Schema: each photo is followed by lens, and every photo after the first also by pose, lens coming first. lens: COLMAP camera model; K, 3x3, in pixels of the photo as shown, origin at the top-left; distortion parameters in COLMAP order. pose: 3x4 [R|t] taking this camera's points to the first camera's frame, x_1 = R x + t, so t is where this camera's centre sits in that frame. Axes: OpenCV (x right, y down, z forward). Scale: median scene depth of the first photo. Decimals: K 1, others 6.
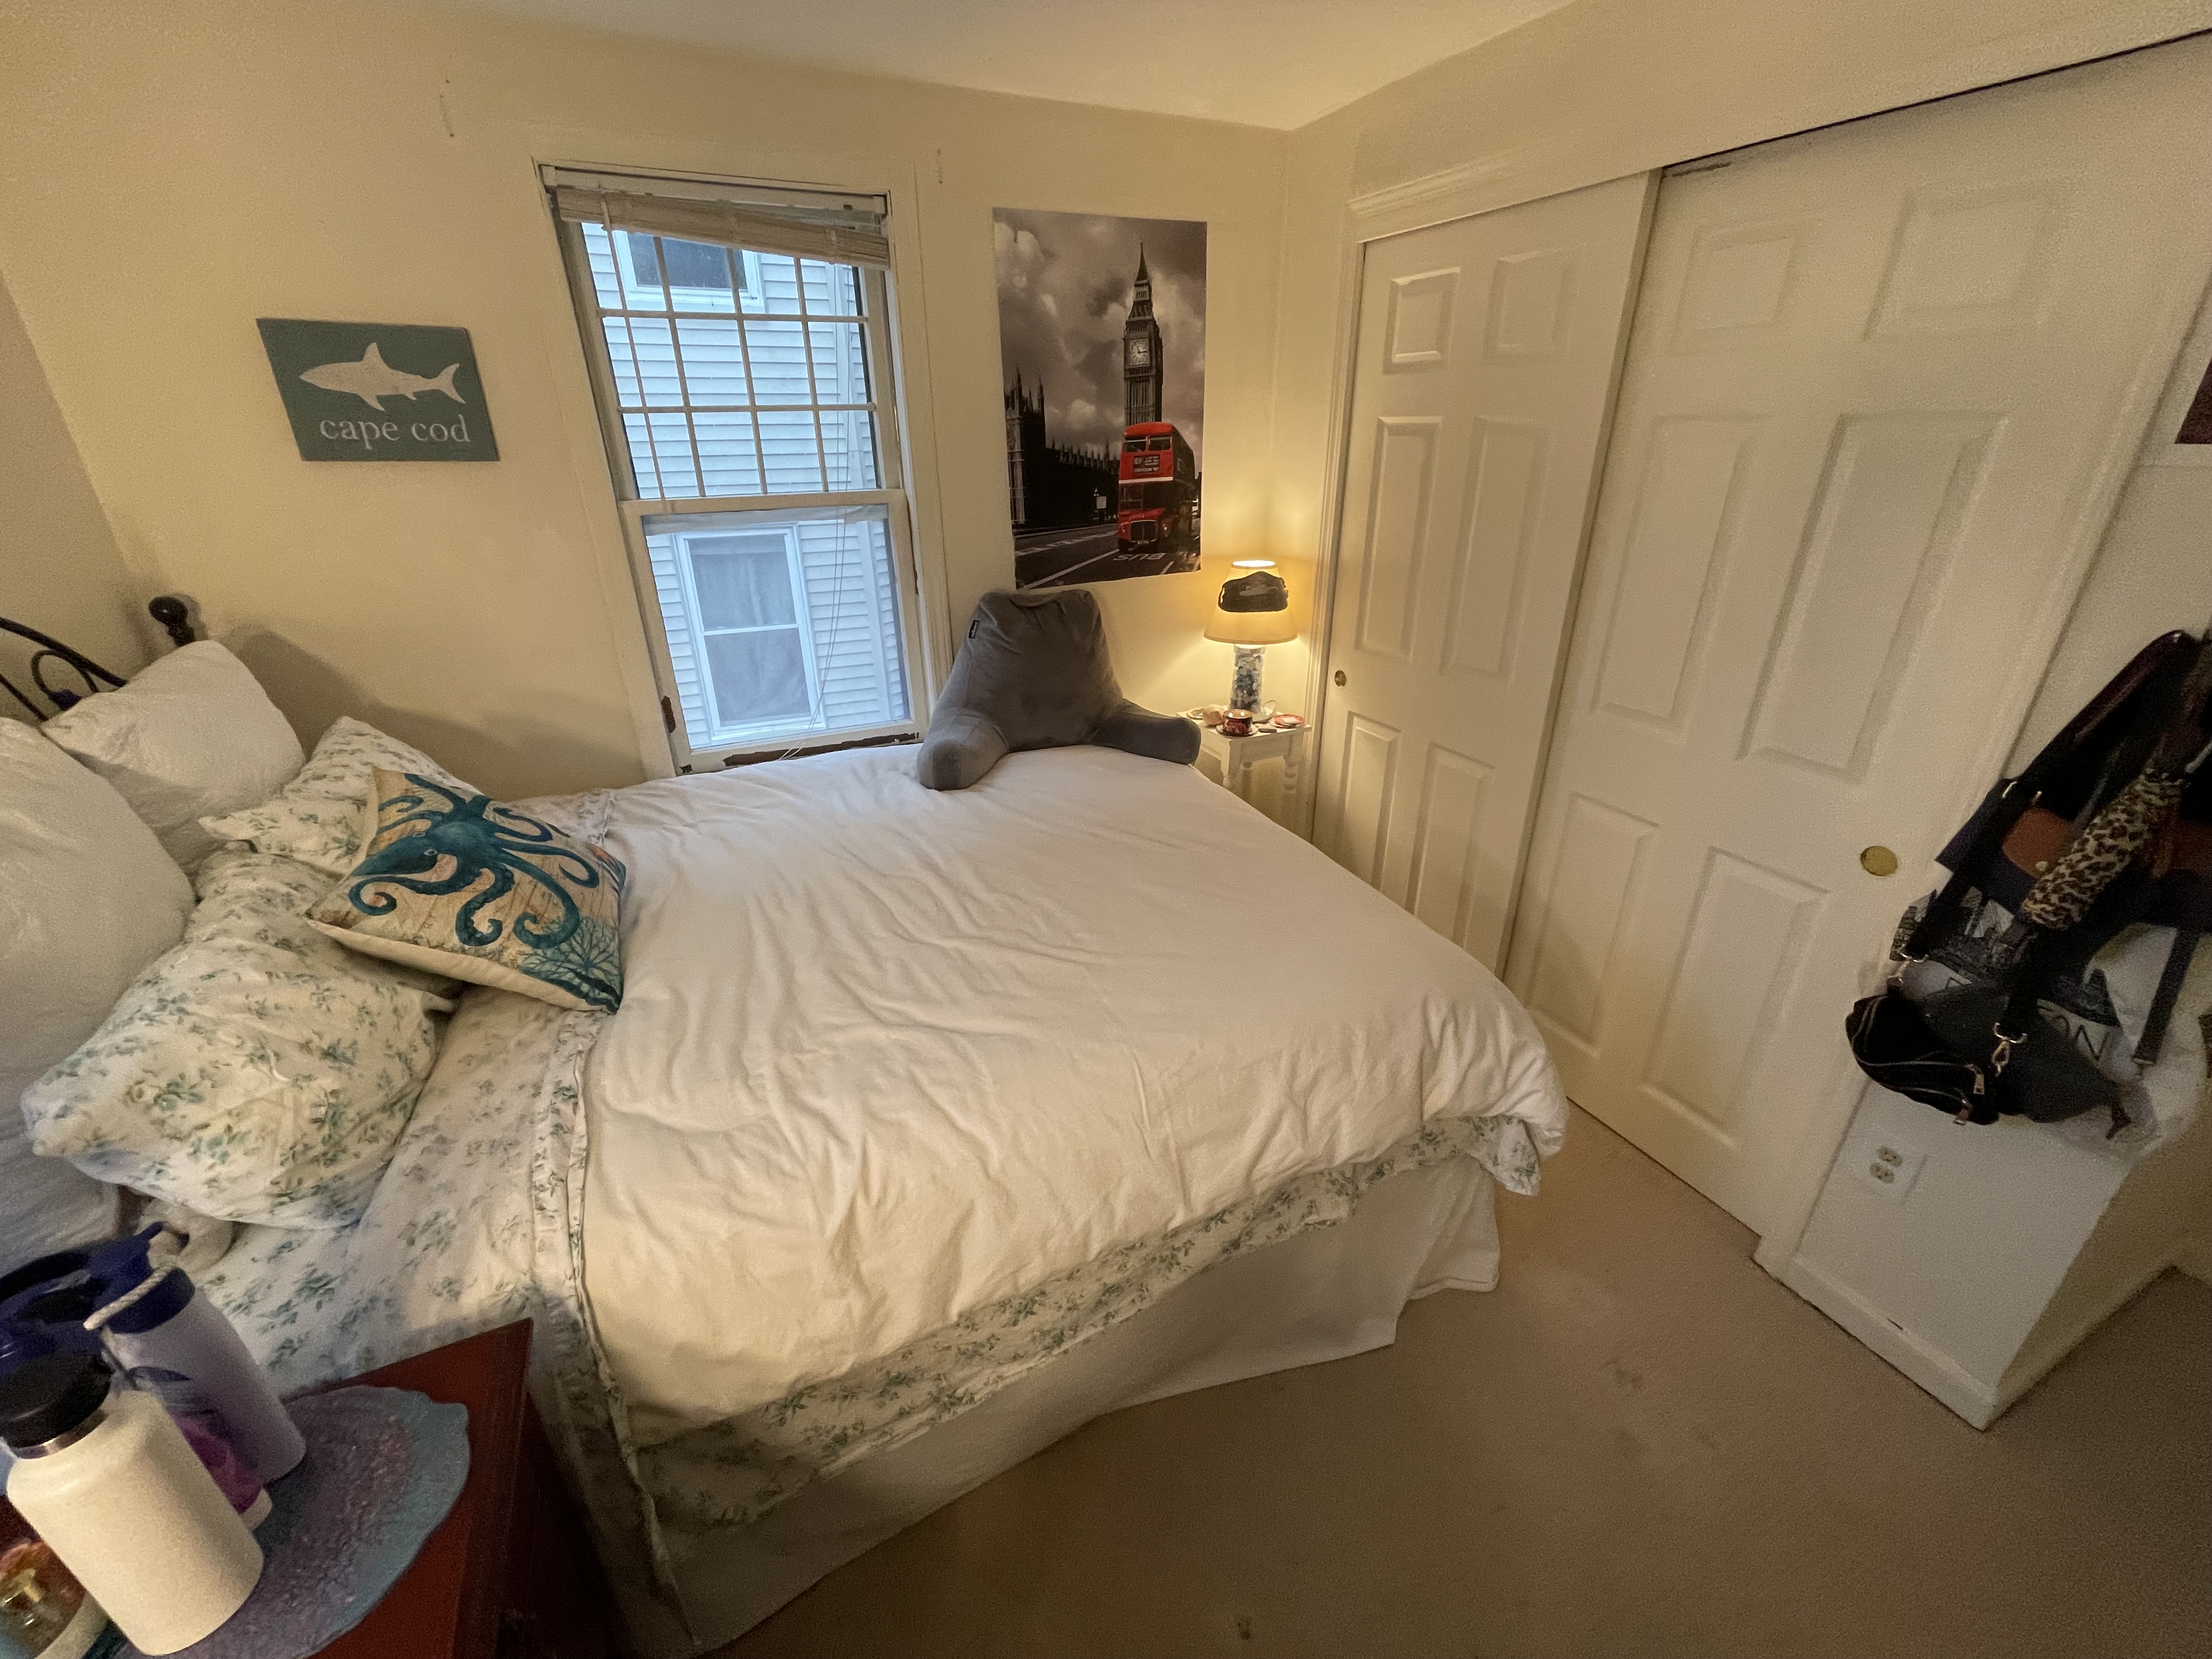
lens RADIAL K [[891.9, 0, 1103.9], [0, 891.9, 820.0], [0, 0, 1]] dist [-0.003576, 0.000383]
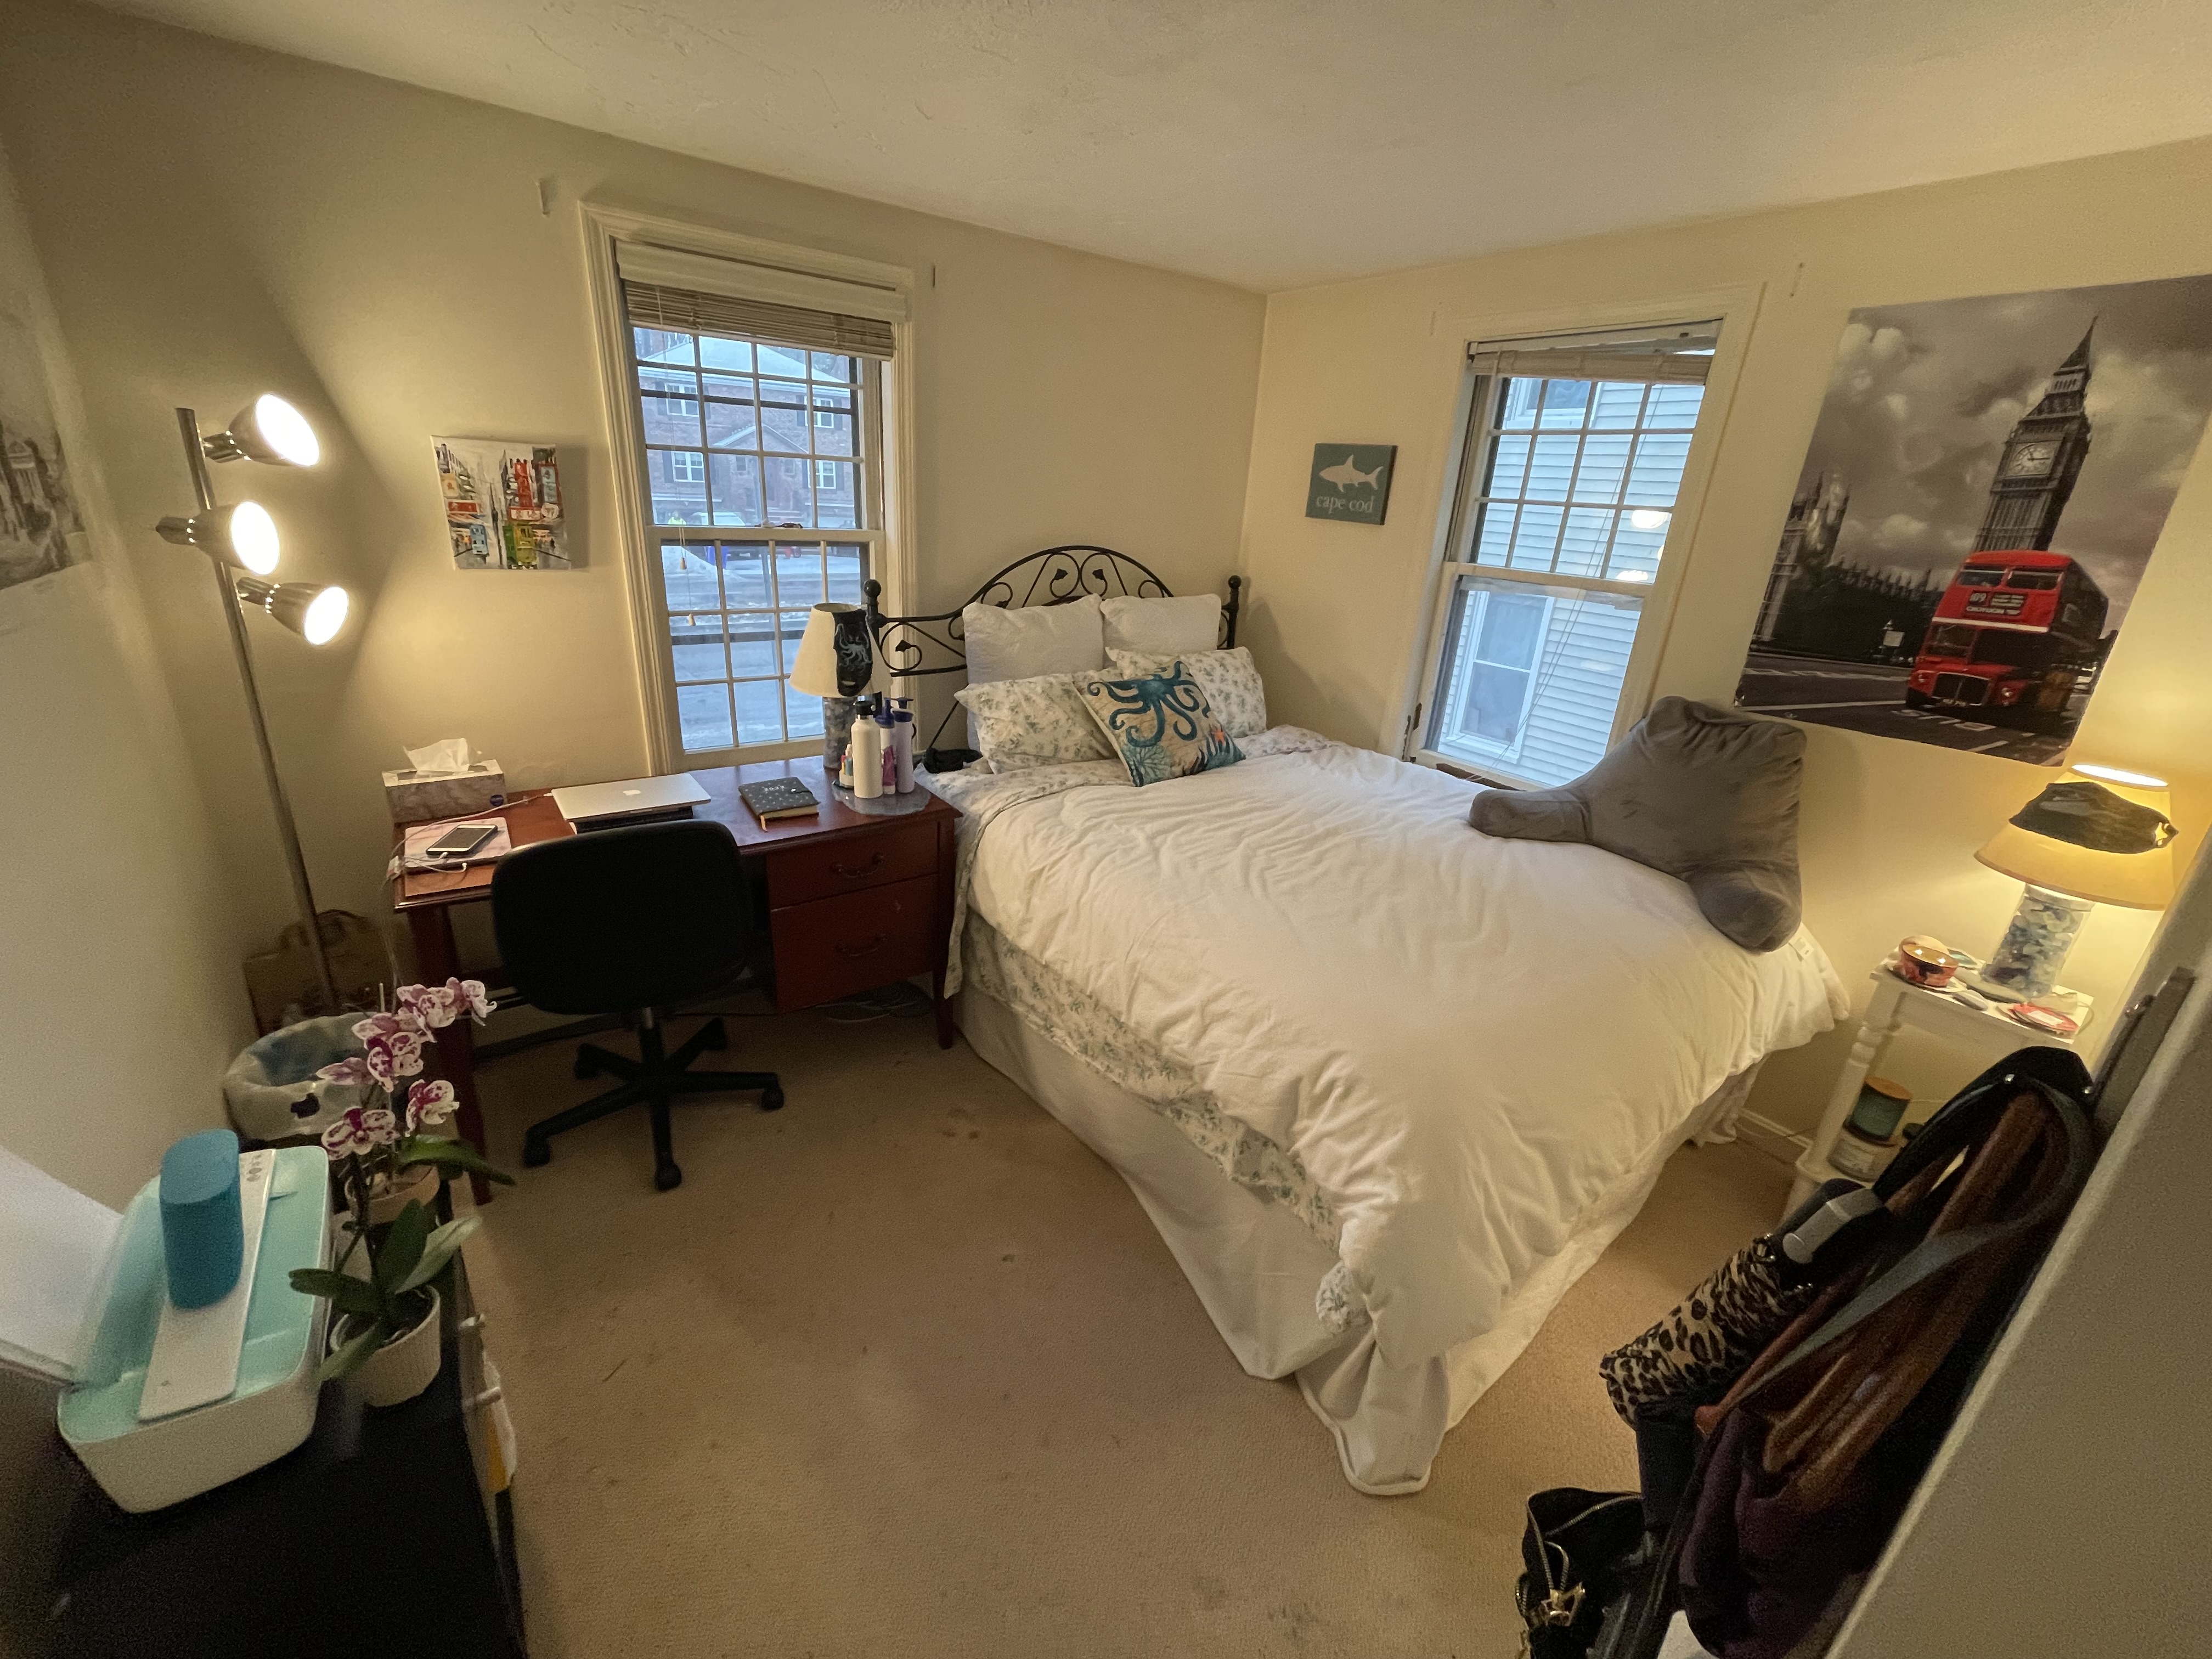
lens RADIAL K [[891.9, 0, 1109.6], [0, 891.9, 823.8], [0, 0, 1]] dist [-0.003576, 0.000383]
pose [[0.192498, 0.368068, -0.909654, 0.705198], [-0.453709, 0.855341, 0.250079, -0.102941], [0.870111, 0.364578, 0.331647, 0.199824]]
